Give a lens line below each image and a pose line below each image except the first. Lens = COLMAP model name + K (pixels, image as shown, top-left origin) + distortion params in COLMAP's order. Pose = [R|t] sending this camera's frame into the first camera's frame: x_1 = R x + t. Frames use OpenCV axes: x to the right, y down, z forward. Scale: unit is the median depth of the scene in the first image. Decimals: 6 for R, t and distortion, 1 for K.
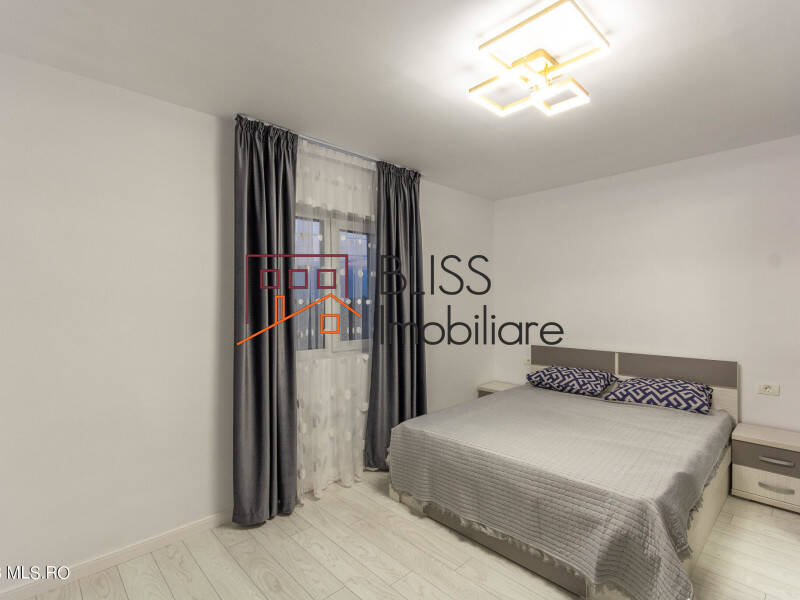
lens RADIAL K [[395.7, 0, 401.7], [0, 395.7, 303.6], [0, 0, 1]] dist [0.003426, -0.000720]
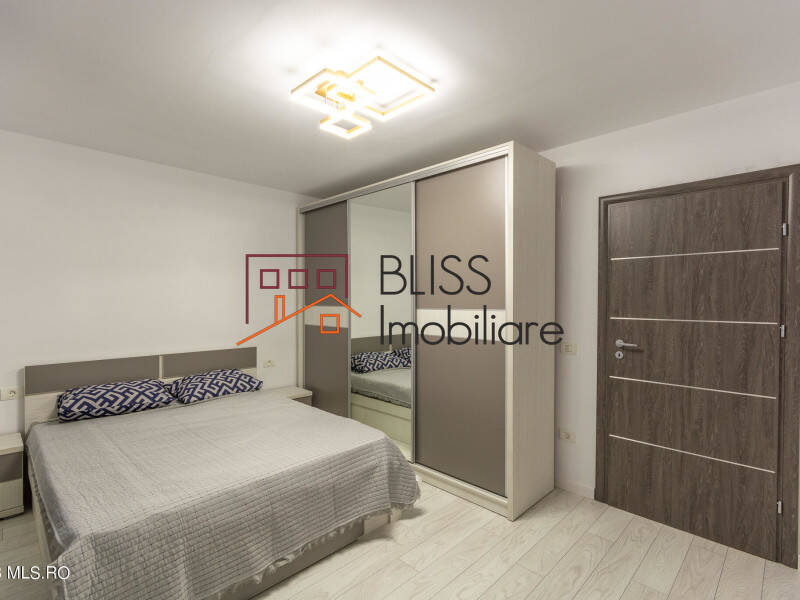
lens RADIAL K [[395.7, 0, 401.7], [0, 395.7, 303.6], [0, 0, 1]] dist [0.003426, -0.000720]
pose [[-0.033903, -0.004025, 0.999417, -0.479100], [0.001181, 0.999991, 0.004067, -0.001552], [-0.999424, 0.001318, -0.033898, 0.548384]]
